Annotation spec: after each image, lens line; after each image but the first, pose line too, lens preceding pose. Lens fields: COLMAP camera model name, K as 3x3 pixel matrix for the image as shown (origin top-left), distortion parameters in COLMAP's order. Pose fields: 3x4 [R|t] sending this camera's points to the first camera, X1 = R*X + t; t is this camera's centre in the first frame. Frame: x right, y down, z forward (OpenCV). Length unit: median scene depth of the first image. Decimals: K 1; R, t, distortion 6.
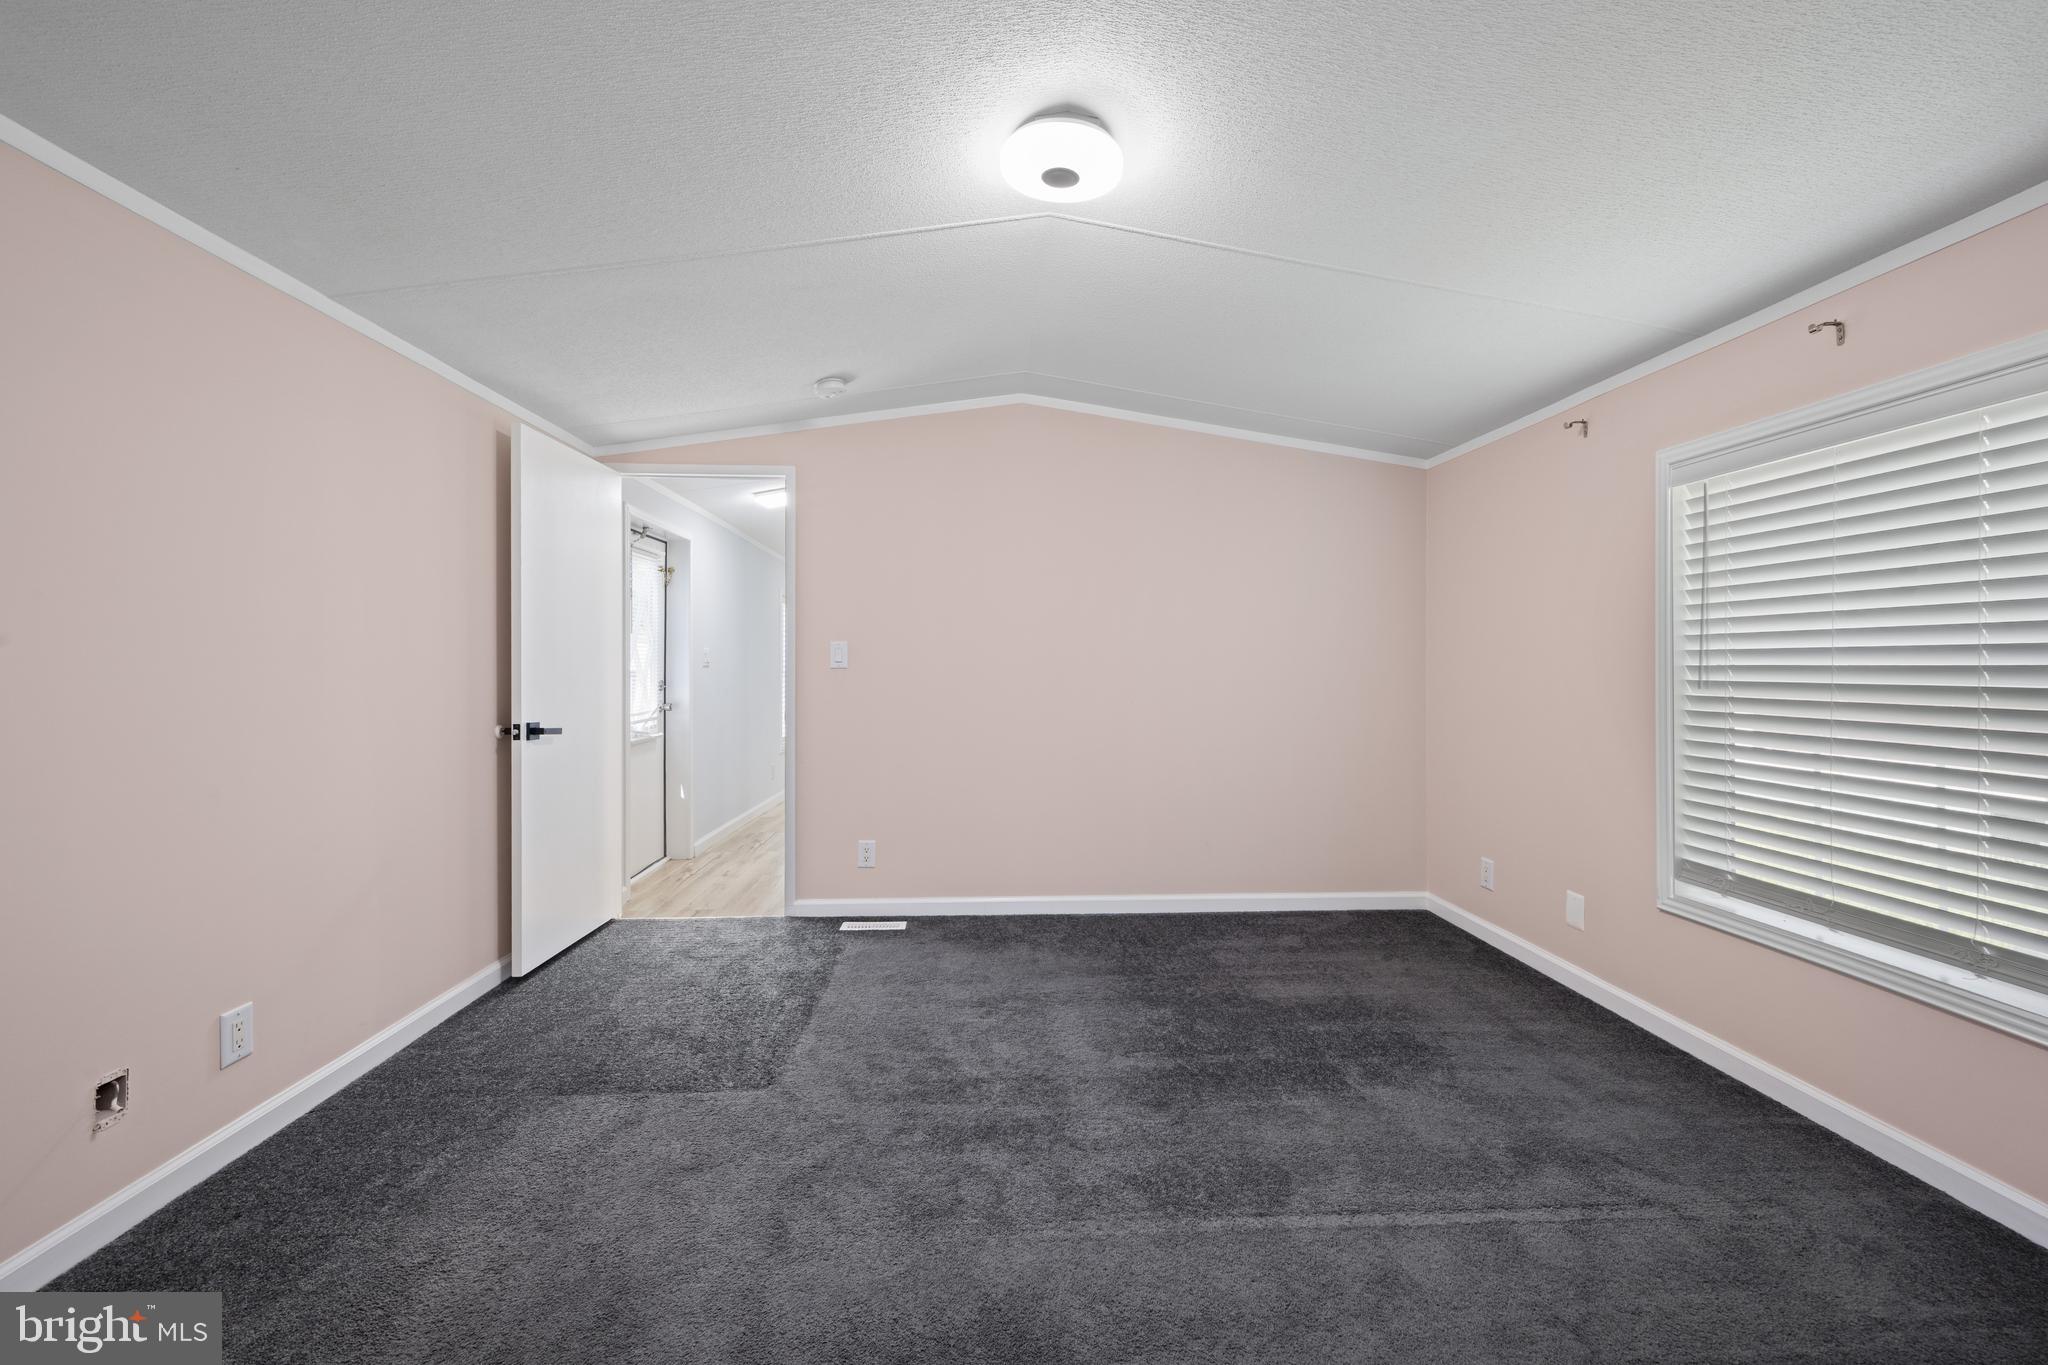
lens RADIAL K [[815.8, 0, 1013.1], [0, 815.8, 665.9], [0, 0, 1]] dist [0.000817, -0.000010]
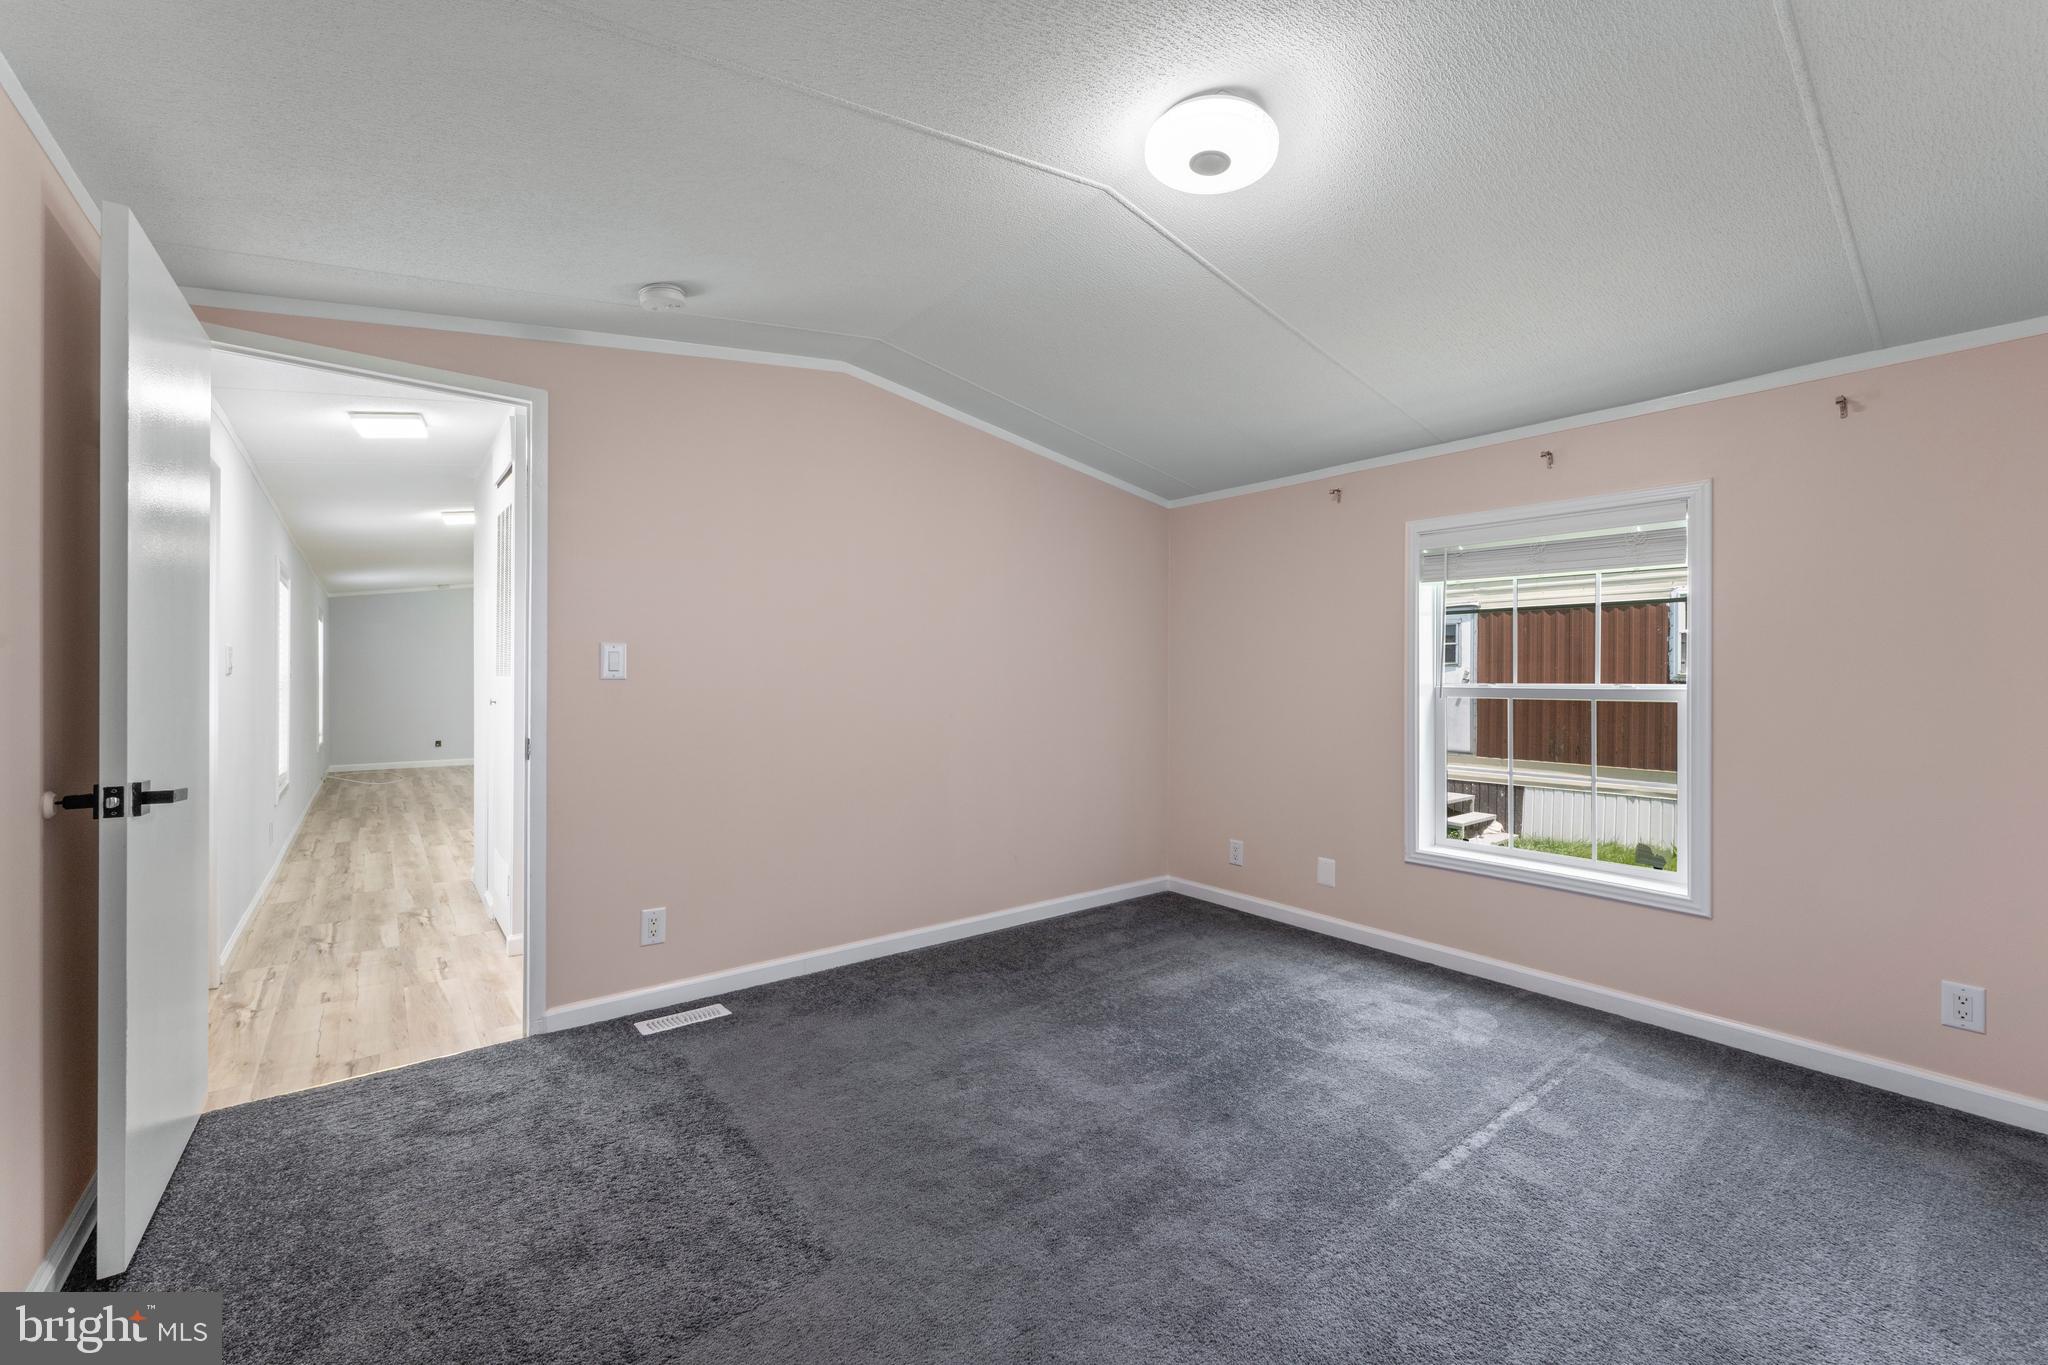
lens RADIAL K [[819.0, 0, 1029.1], [0, 819.0, 680.3], [0, 0, 1]] dist [0.000500, -0.000401]
pose [[0.808663, 0.003562, 0.588262, -0.420751], [-0.006653, 0.999973, 0.003090, -0.001111], [-0.588235, -0.006413, 0.808665, 0.228425]]
